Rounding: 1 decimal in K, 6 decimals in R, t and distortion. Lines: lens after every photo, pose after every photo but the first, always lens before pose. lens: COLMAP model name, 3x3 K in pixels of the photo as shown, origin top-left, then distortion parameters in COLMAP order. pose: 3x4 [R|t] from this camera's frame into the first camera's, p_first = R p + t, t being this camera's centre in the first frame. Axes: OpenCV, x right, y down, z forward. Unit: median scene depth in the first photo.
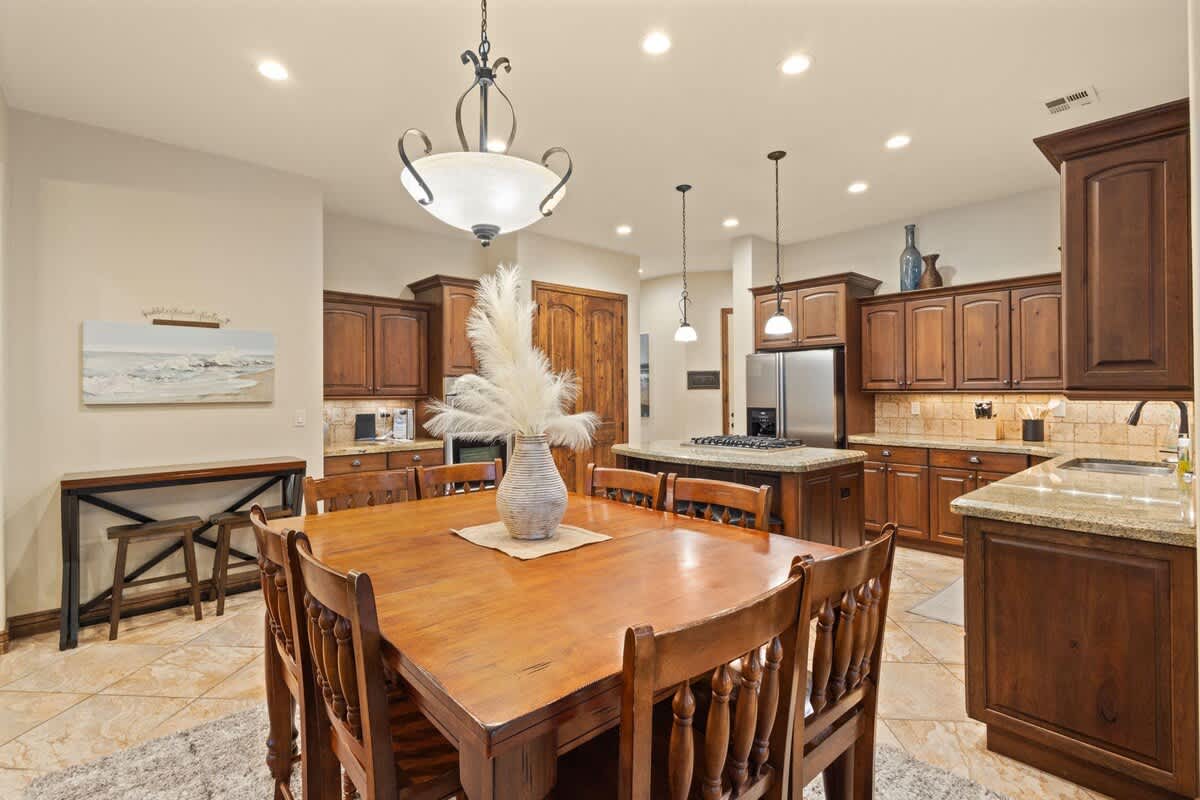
lens RADIAL K [[558.5, 0, 591.2], [0, 558.5, 393.1], [0, 0, 1]] dist [0.004678, -0.000570]
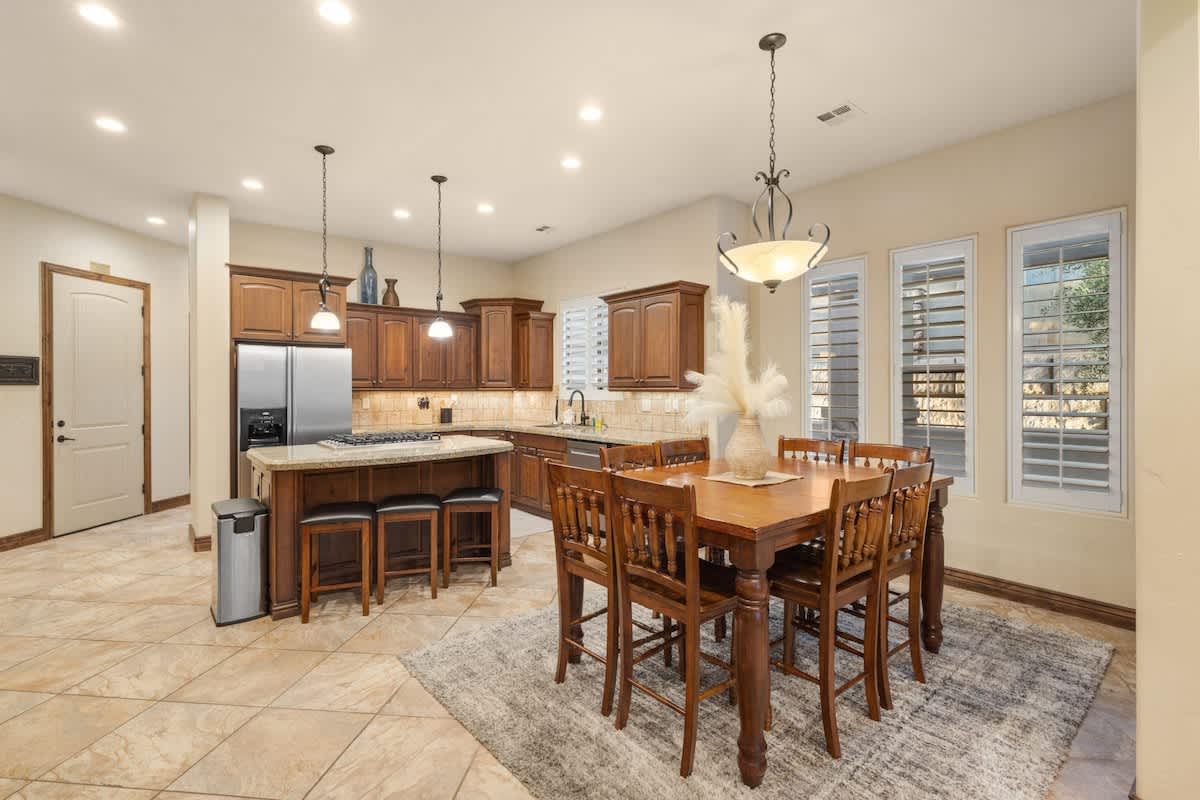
lens RADIAL K [[558.5, 0, 598.7], [0, 558.5, 389.3], [0, 0, 1]] dist [0.004678, -0.000570]
pose [[0.028795, 0.003968, 0.999577, -0.589964], [0.003854, 0.999984, -0.004080, 0.004093], [-0.999578, 0.003970, 0.028779, 0.484547]]
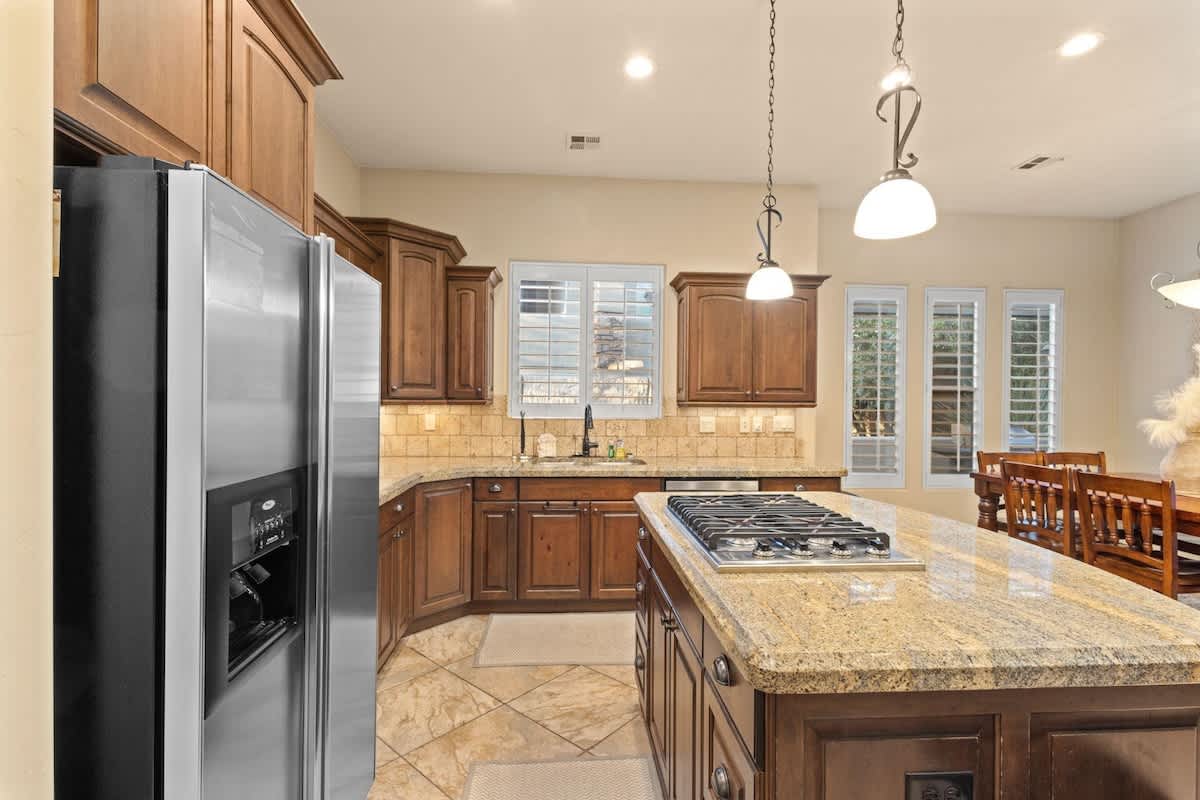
lens RADIAL K [[558.5, 0, 603.0], [0, 558.5, 405.0], [0, 0, 1]] dist [0.004678, -0.000570]
pose [[-0.804976, -0.002942, 0.593300, 0.102436], [-0.003120, 0.999995, 0.000726, 0.001467], [-0.593299, -0.001267, -0.804981, 1.168916]]
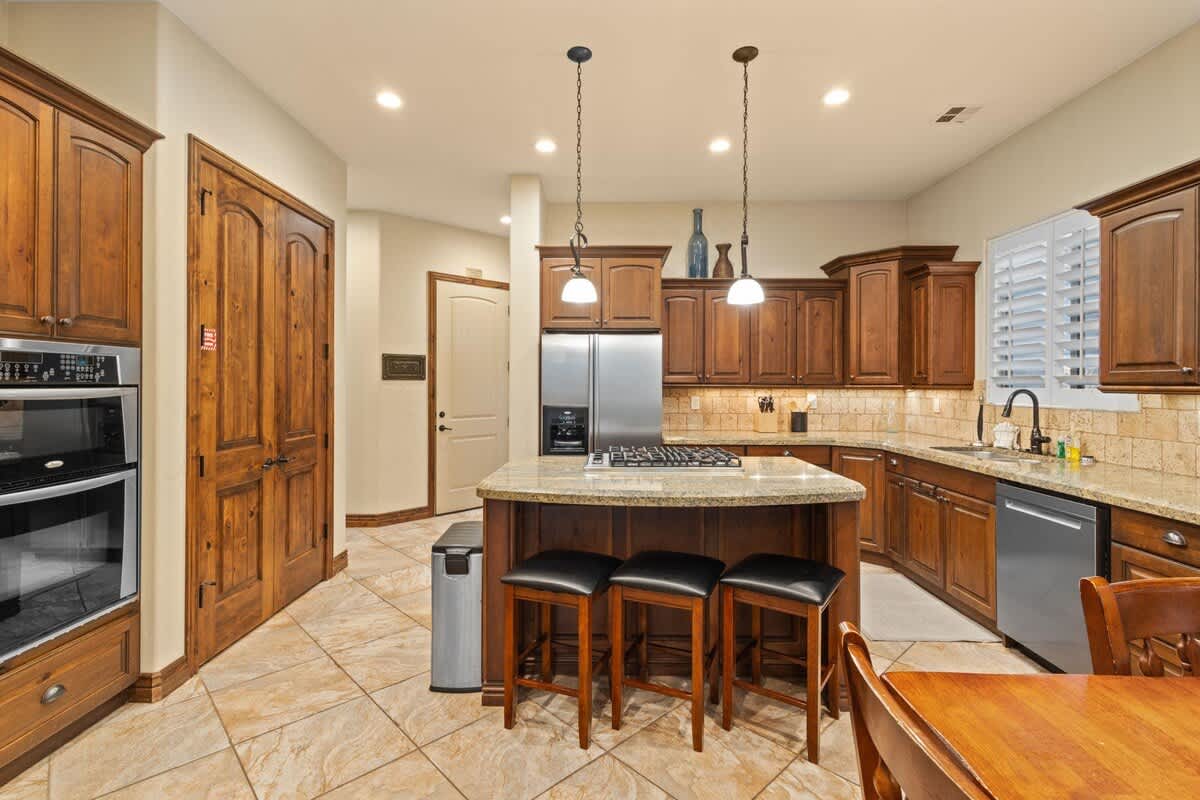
lens RADIAL K [[558.5, 0, 597.2], [0, 558.5, 383.4], [0, 0, 1]] dist [0.004678, -0.000570]
pose [[0.668683, 0.009479, 0.743487, -0.243961], [-0.005985, 0.999955, -0.007365, 0.001844], [-0.743523, 0.000475, 0.668710, 0.495640]]
